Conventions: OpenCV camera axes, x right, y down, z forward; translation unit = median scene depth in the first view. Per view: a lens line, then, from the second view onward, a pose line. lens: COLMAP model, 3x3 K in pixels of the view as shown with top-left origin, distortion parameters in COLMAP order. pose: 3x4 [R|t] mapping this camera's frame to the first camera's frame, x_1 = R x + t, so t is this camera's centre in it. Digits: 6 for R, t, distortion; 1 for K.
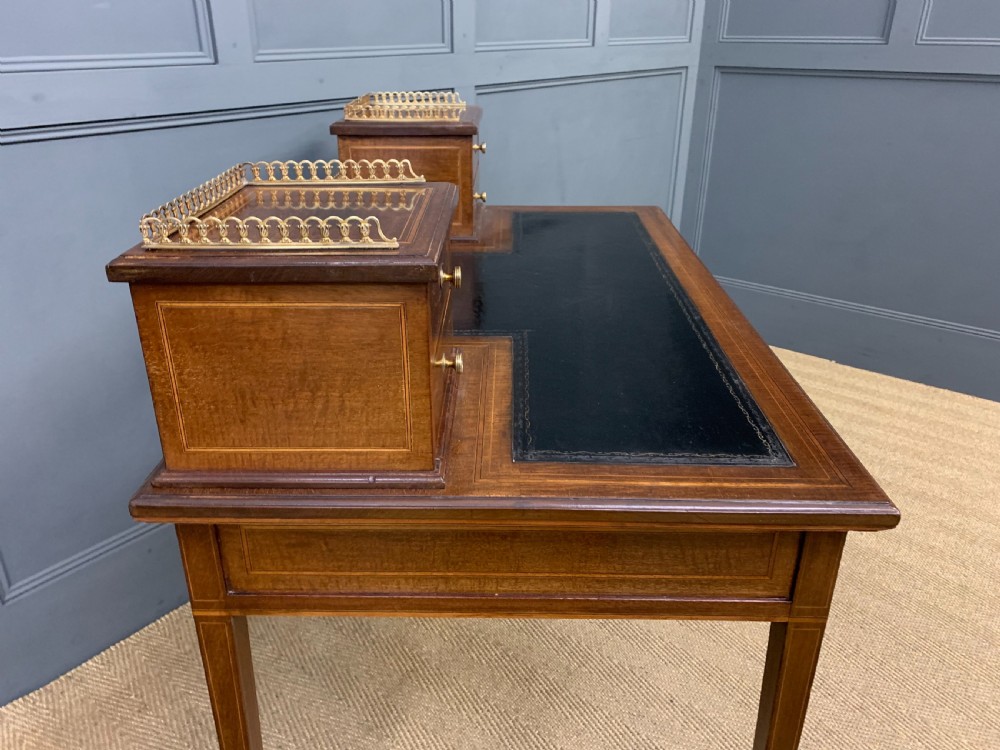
lens RADIAL K [[765.6, 0, 488.1], [0, 765.6, 369.5], [0, 0, 1]] dist [0.002898, 0.001919]
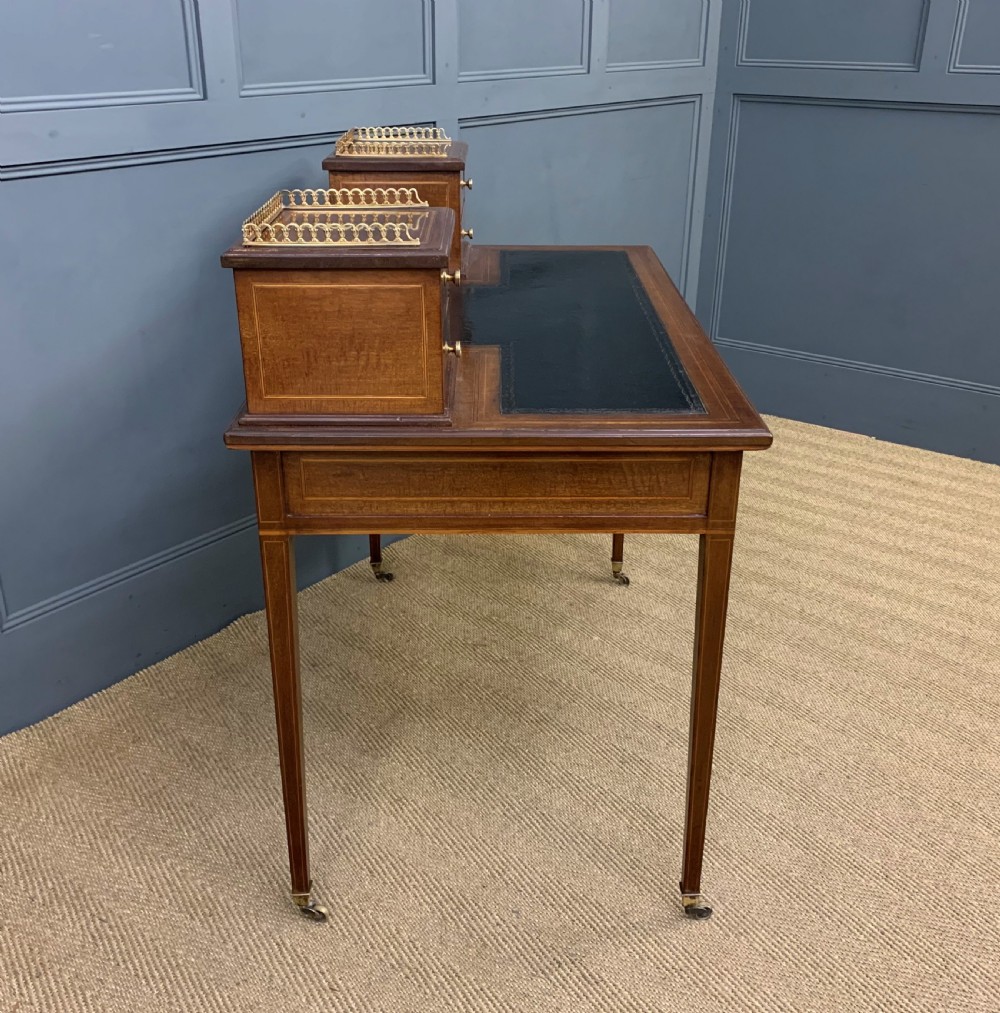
lens RADIAL K [[1147.6, 0, 503.6], [0, 1147.6, 543.8], [0, 0, 1]] dist [0.150857, -0.446803]
pose [[0.999437, -0.008591, 0.032422, -0.029652], [0.008335, 0.999933, 0.008023, 0.326397], [-0.032488, -0.007748, 0.999442, -1.006642]]
